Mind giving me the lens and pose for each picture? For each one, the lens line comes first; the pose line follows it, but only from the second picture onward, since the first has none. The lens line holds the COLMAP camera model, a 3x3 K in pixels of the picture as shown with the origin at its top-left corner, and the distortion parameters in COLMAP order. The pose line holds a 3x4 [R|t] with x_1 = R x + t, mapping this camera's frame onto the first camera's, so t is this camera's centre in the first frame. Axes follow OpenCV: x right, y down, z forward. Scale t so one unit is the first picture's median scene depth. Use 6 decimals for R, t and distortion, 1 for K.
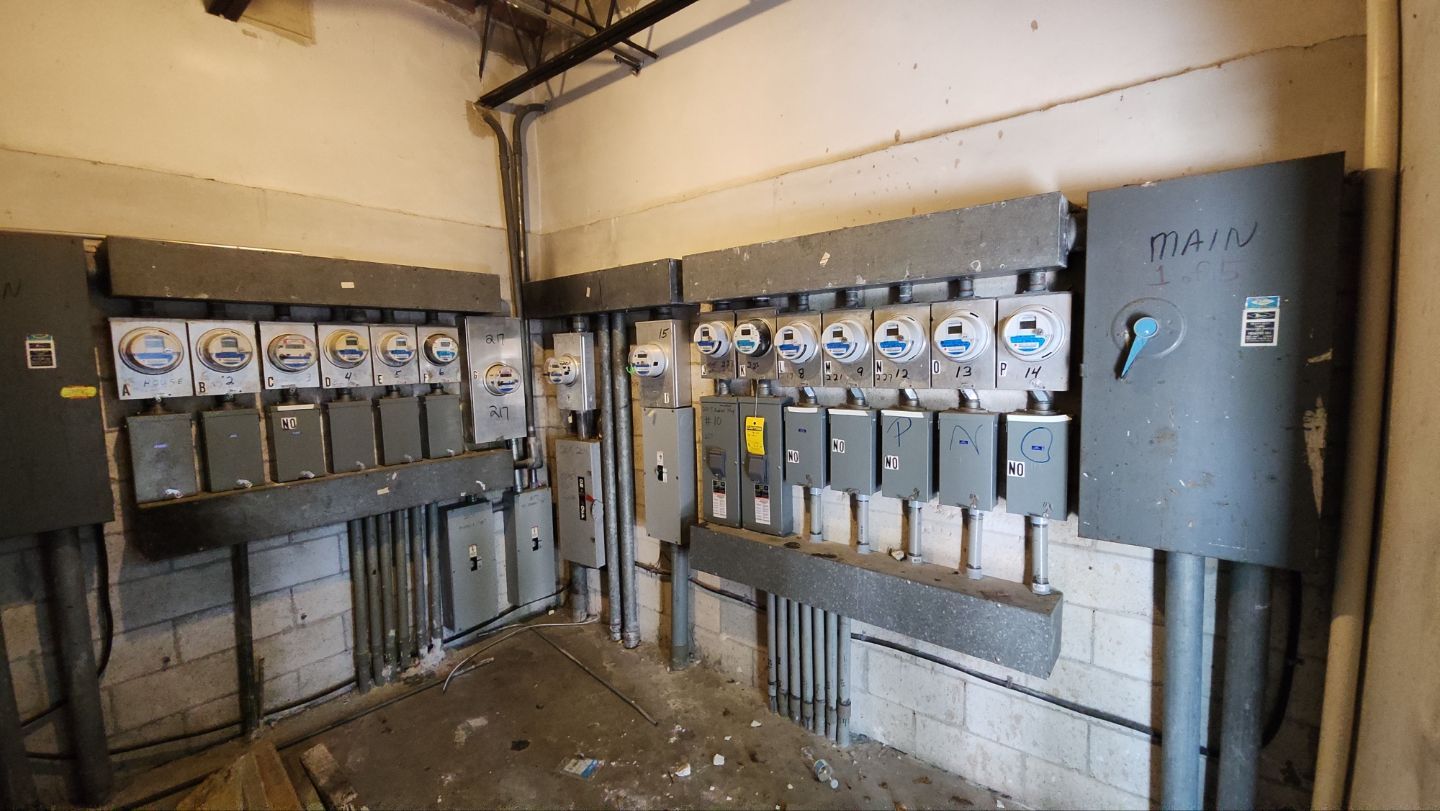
lens RADIAL K [[586.4, 0, 725.2], [0, 586.4, 409.0], [0, 0, 1]] dist [-0.000701, -0.000157]
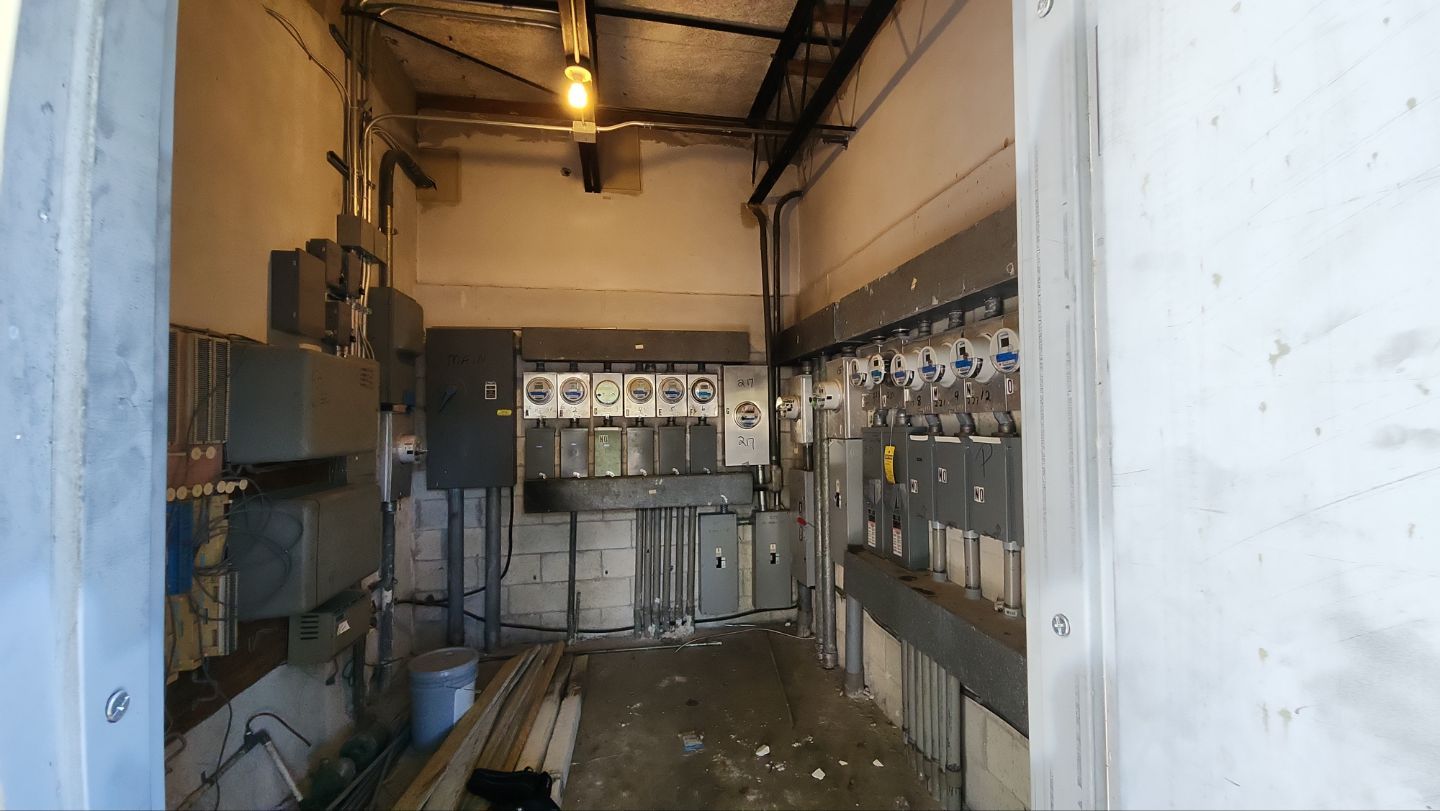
lens RADIAL K [[586.4, 0, 725.2], [0, 586.4, 409.0], [0, 0, 1]] dist [-0.000701, -0.000157]
pose [[0.760204, -0.002636, -0.649679, 0.459925], [-0.065862, 0.994527, -0.081102, 0.047665], [0.646338, 0.104443, 0.755870, 0.042109]]
